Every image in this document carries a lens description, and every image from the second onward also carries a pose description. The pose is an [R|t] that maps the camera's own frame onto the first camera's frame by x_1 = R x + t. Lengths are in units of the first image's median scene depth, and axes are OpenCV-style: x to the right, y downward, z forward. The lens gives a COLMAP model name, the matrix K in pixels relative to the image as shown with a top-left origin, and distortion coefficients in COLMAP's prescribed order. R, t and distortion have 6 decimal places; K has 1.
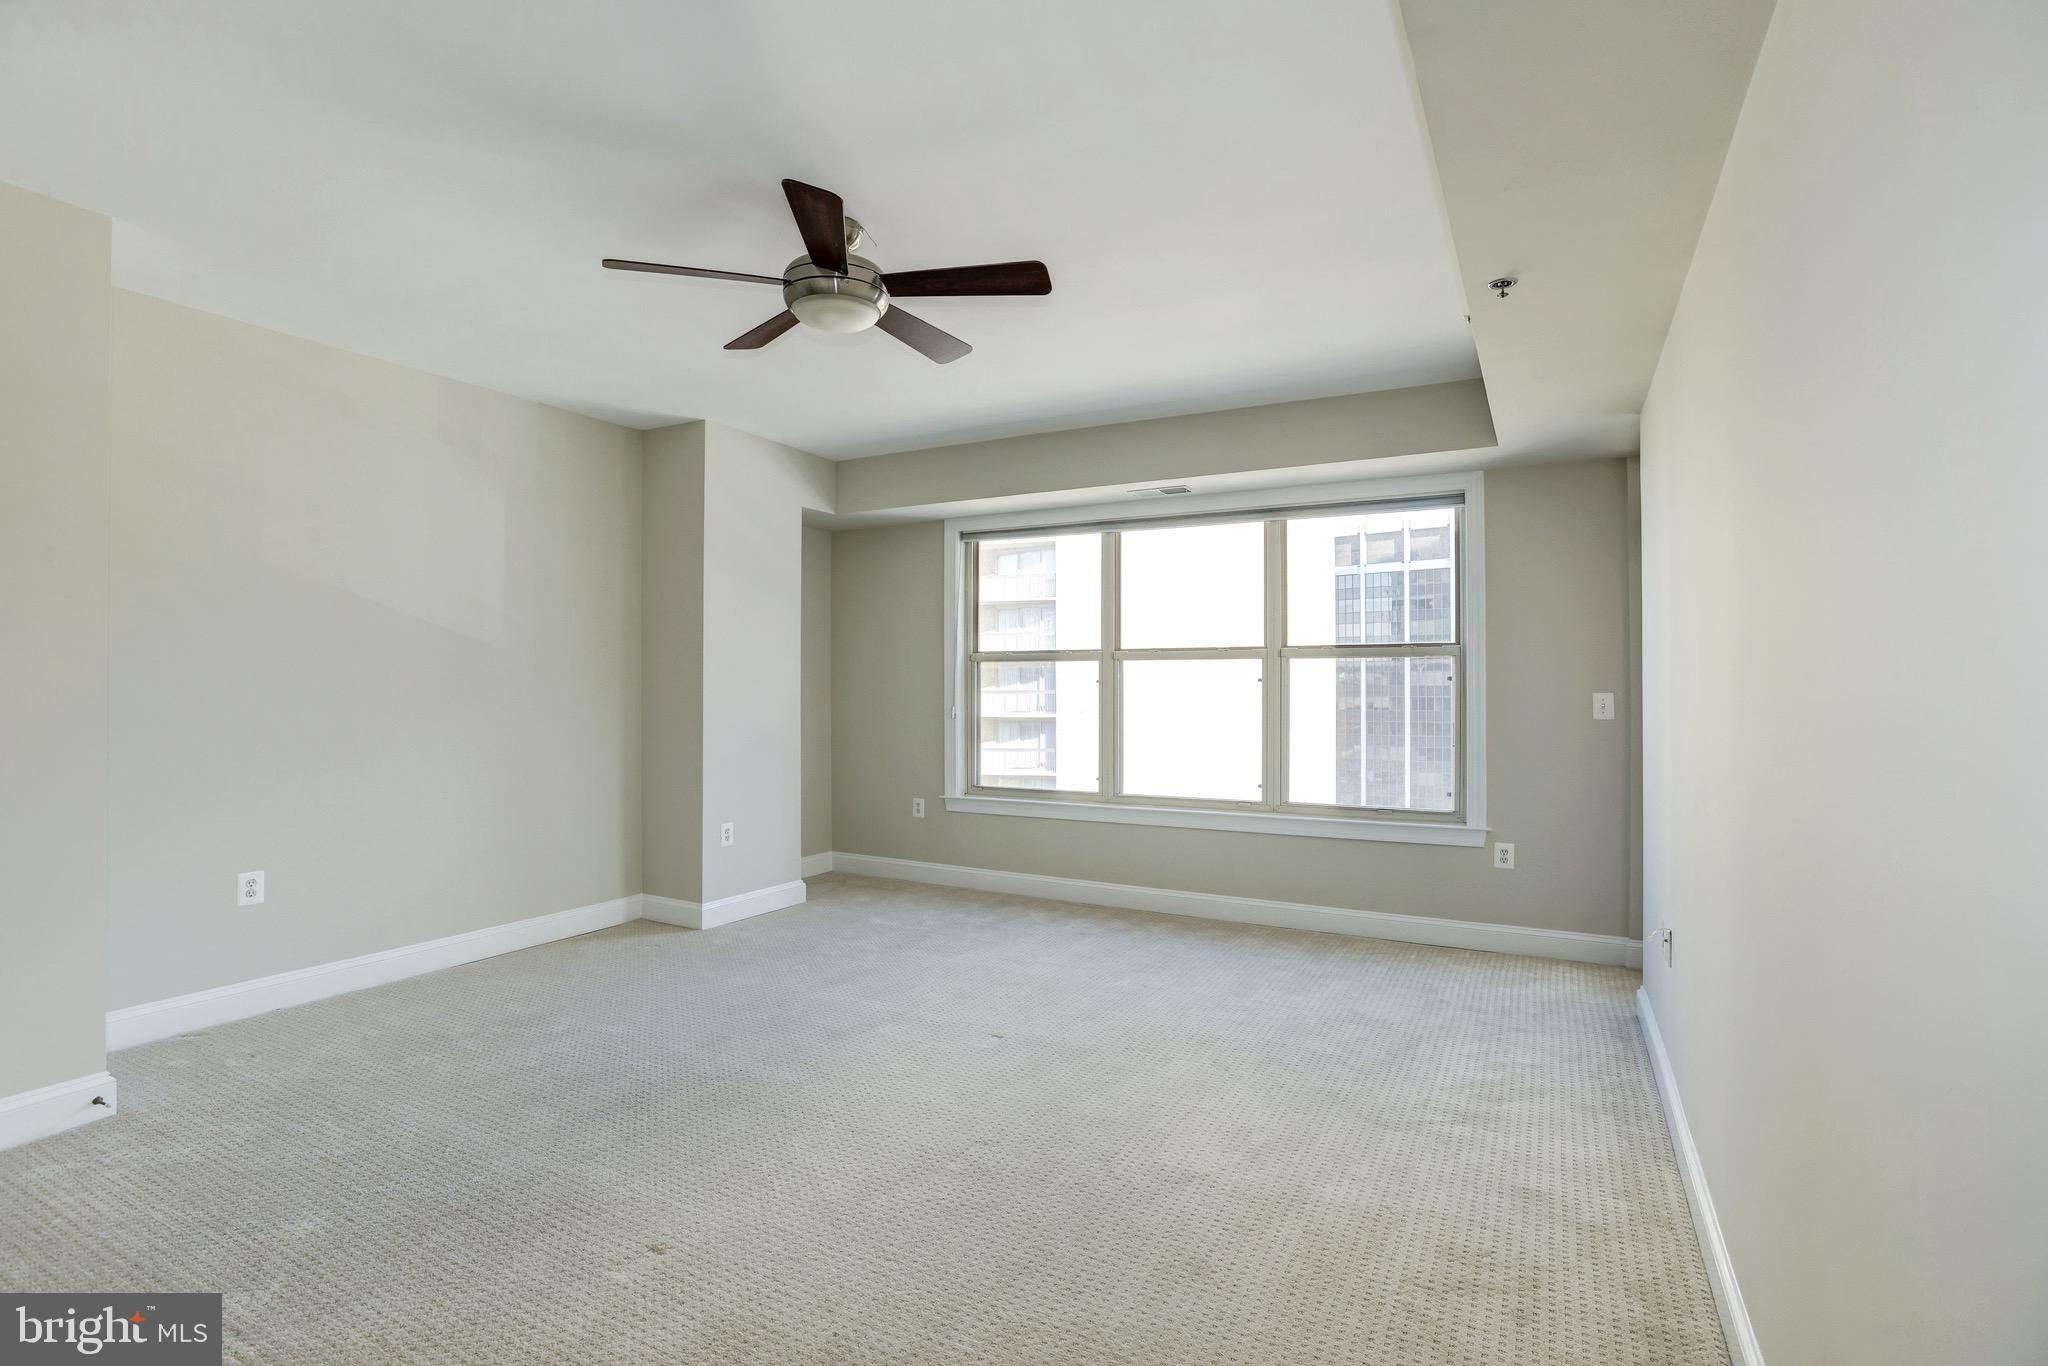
lens RADIAL K [[983.8, 0, 1022.0], [0, 983.8, 678.7], [0, 0, 1]] dist [-0.036965, 0.003470]
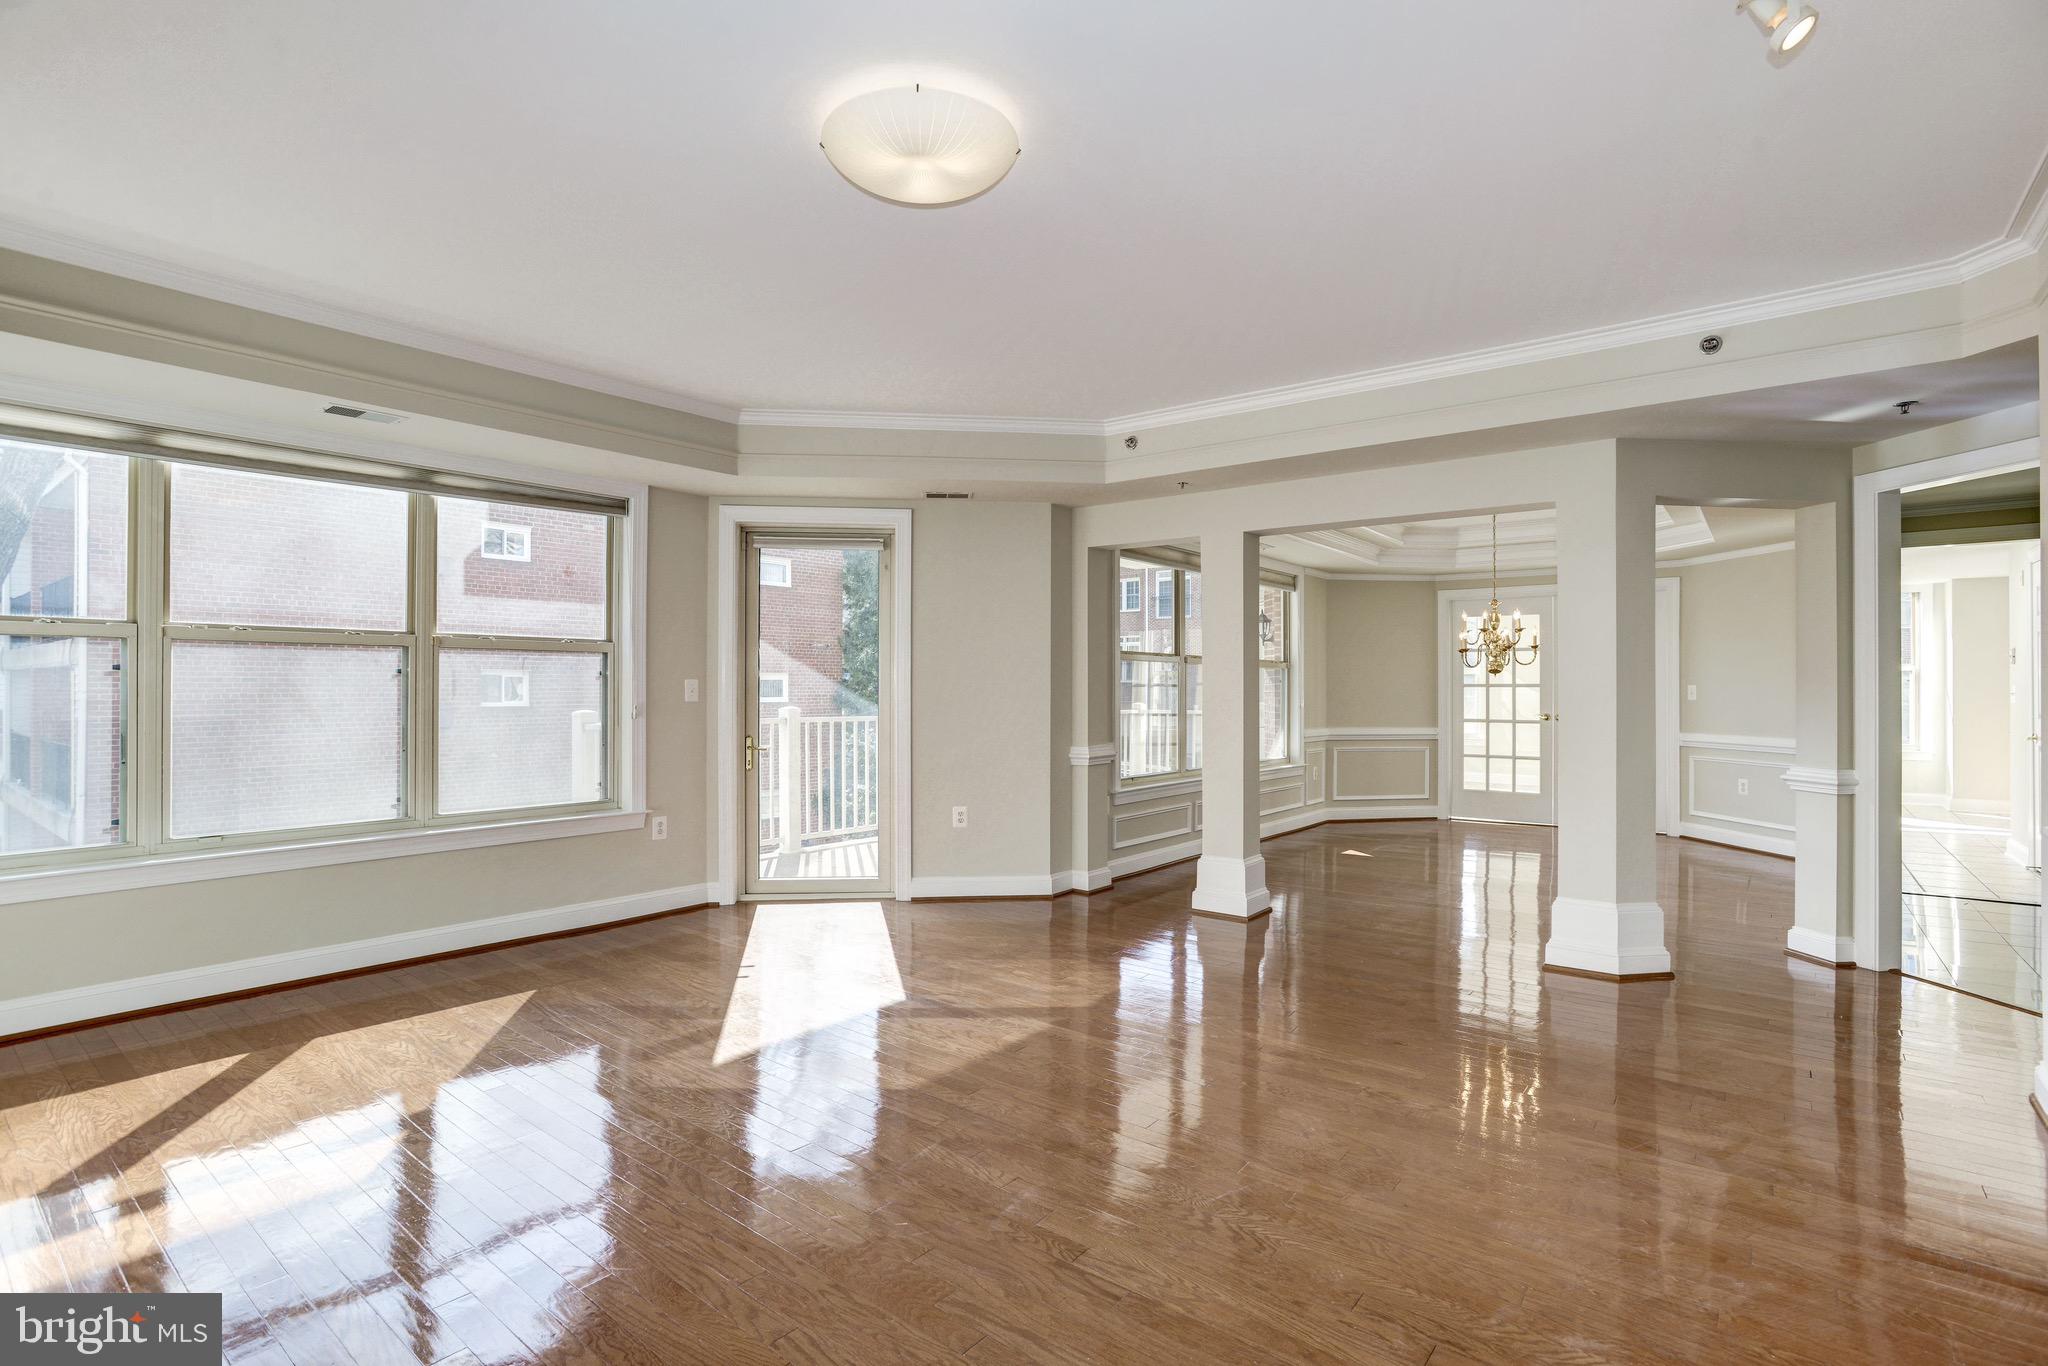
lens RADIAL K [[986.7, 0, 1030.4], [0, 986.7, 679.2], [0, 0, 1]] dist [-0.015626, 0.000018]
pose [[0.133182, 0.002805, 0.991088, -0.591663], [-0.000455, 0.999996, -0.002769, 0.006386], [-0.991092, -0.000082, 0.133183, 0.394519]]
